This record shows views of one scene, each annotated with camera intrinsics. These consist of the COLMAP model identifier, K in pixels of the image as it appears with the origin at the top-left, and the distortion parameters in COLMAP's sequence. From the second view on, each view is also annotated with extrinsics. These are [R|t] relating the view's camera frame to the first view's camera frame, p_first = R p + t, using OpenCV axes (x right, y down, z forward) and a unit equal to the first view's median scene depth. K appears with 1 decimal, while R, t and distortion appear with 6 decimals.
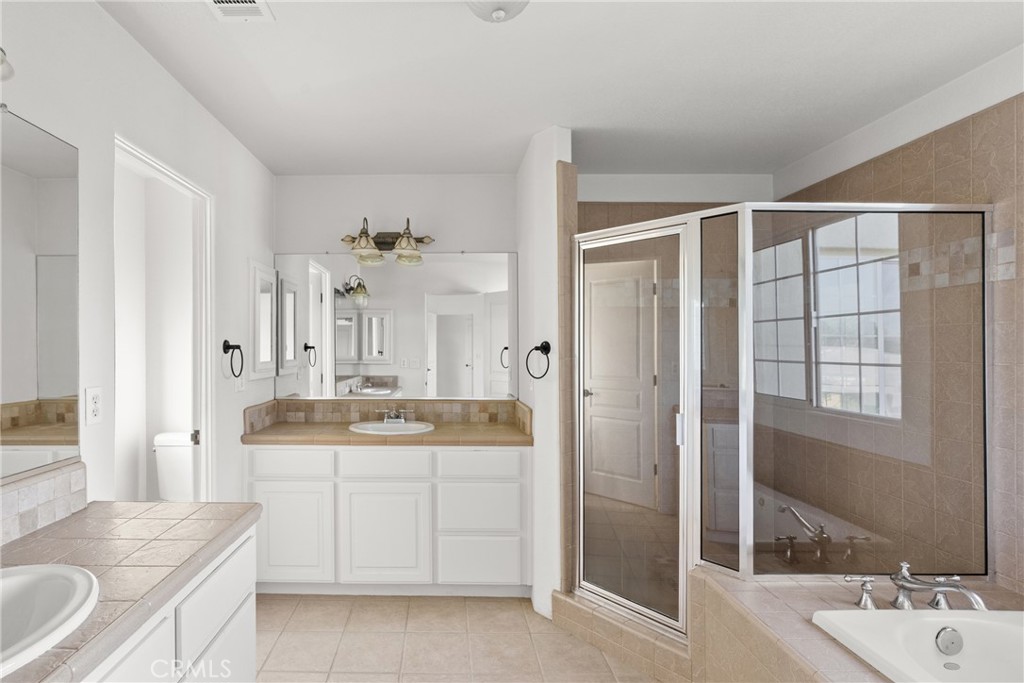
lens RADIAL K [[512.6, 0, 438.2], [0, 512.6, 351.2], [0, 0, 1]] dist [-0.021662, -0.000106]
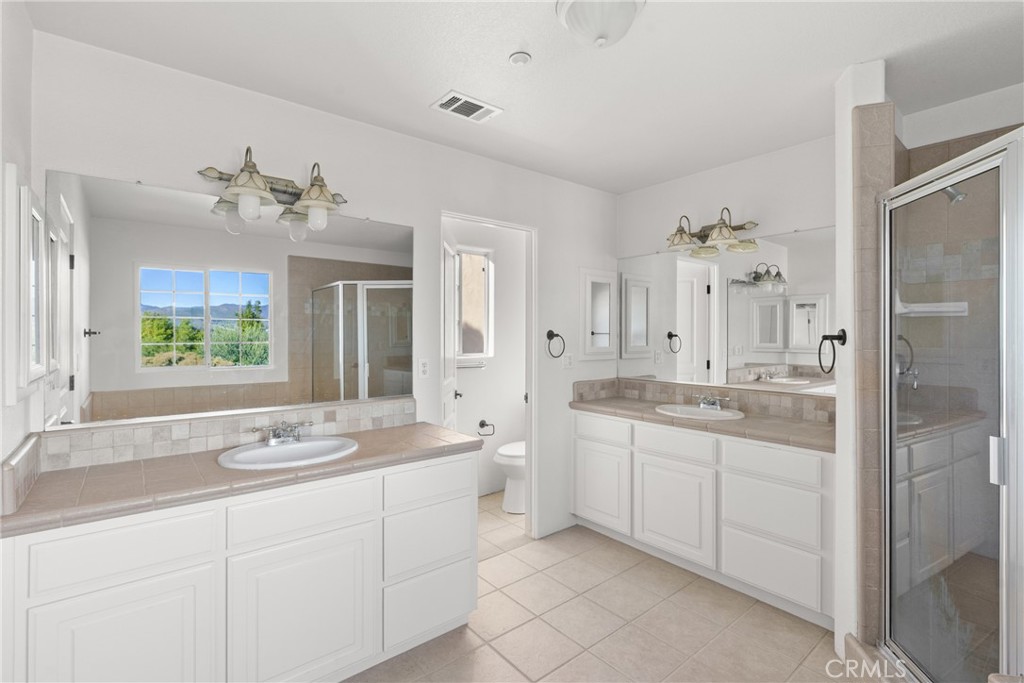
lens RADIAL K [[464.3, 0, 508.6], [0, 464.3, 338.6], [0, 0, 1]] dist [-0.004284, 0.000503]
pose [[0.640613, 0.007576, -0.767826, 0.425578], [-0.006154, 0.999970, 0.004732, -0.004333], [0.767839, 0.001693, 0.640640, 0.097880]]
